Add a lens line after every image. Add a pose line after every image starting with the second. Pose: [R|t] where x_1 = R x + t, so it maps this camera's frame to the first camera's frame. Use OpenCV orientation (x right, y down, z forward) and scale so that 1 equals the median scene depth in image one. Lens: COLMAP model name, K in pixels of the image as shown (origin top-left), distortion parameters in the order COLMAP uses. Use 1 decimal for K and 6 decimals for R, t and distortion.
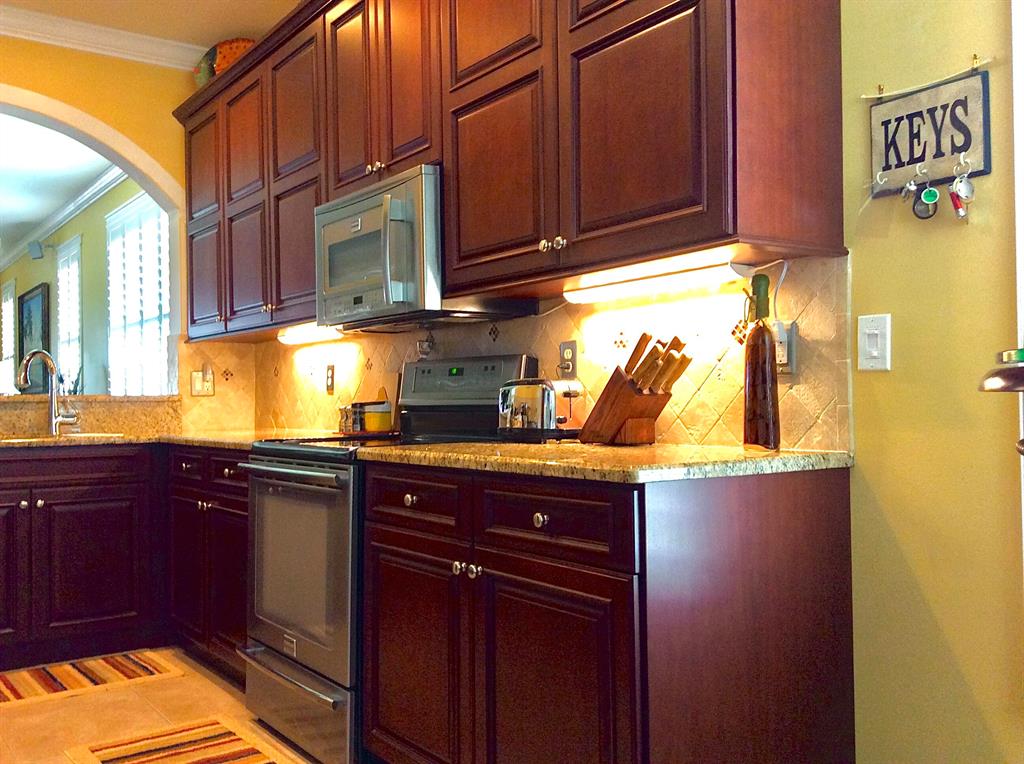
lens RADIAL K [[960.9, 0, 514.2], [0, 960.9, 403.0], [0, 0, 1]] dist [0.007179, -0.001400]
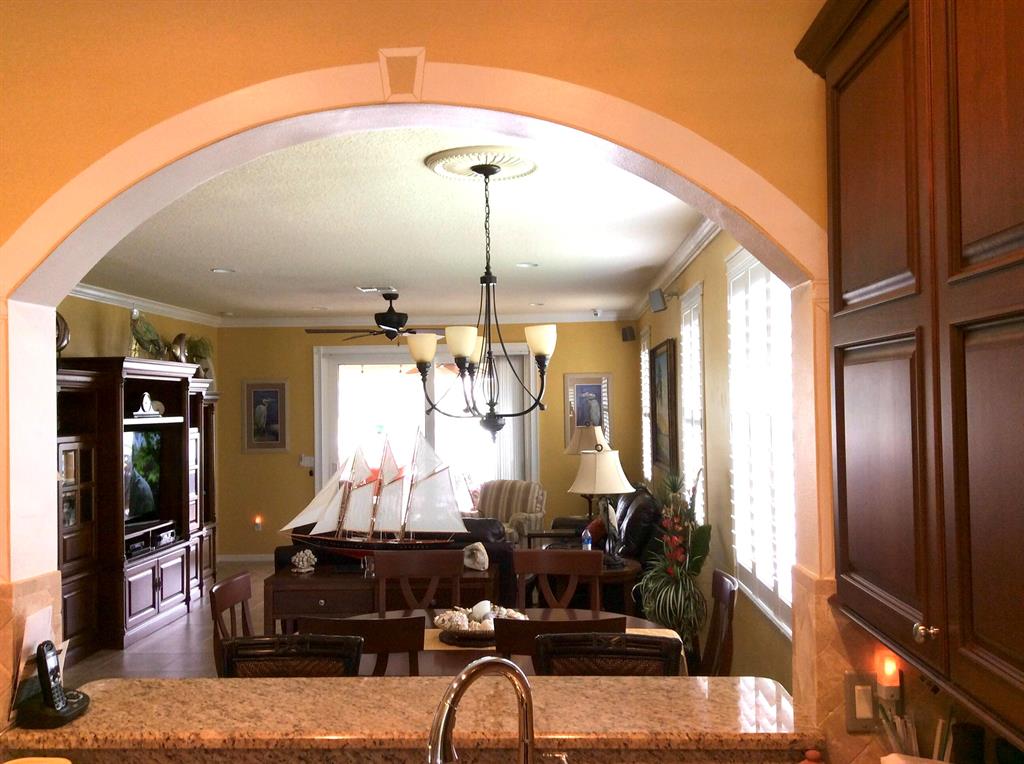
lens RADIAL K [[956.1, 0, 512.0], [0, 956.1, 382.0], [0, 0, 1]] dist [0.126891, -0.010126]
pose [[0.782357, -0.017679, -0.622579, -0.187471], [0.006939, 0.999782, -0.019670, -0.149069], [0.622792, 0.011069, 0.782310, 0.586461]]
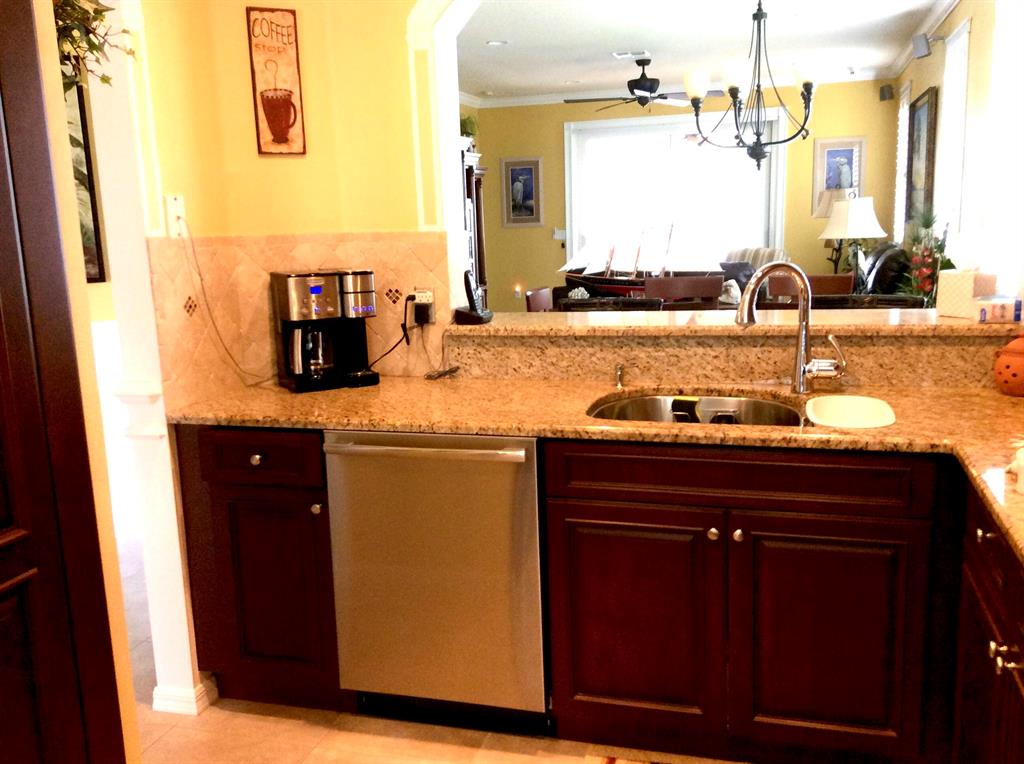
lens RADIAL K [[944.6, 0, 494.9], [0, 944.6, 408.8], [0, 0, 1]] dist [0.109086, -0.226974]
pose [[0.603007, 0.149855, -0.783534, -0.098376], [0.030423, 0.977163, 0.210300, -0.084959], [0.797155, -0.150650, 0.584678, 0.426953]]
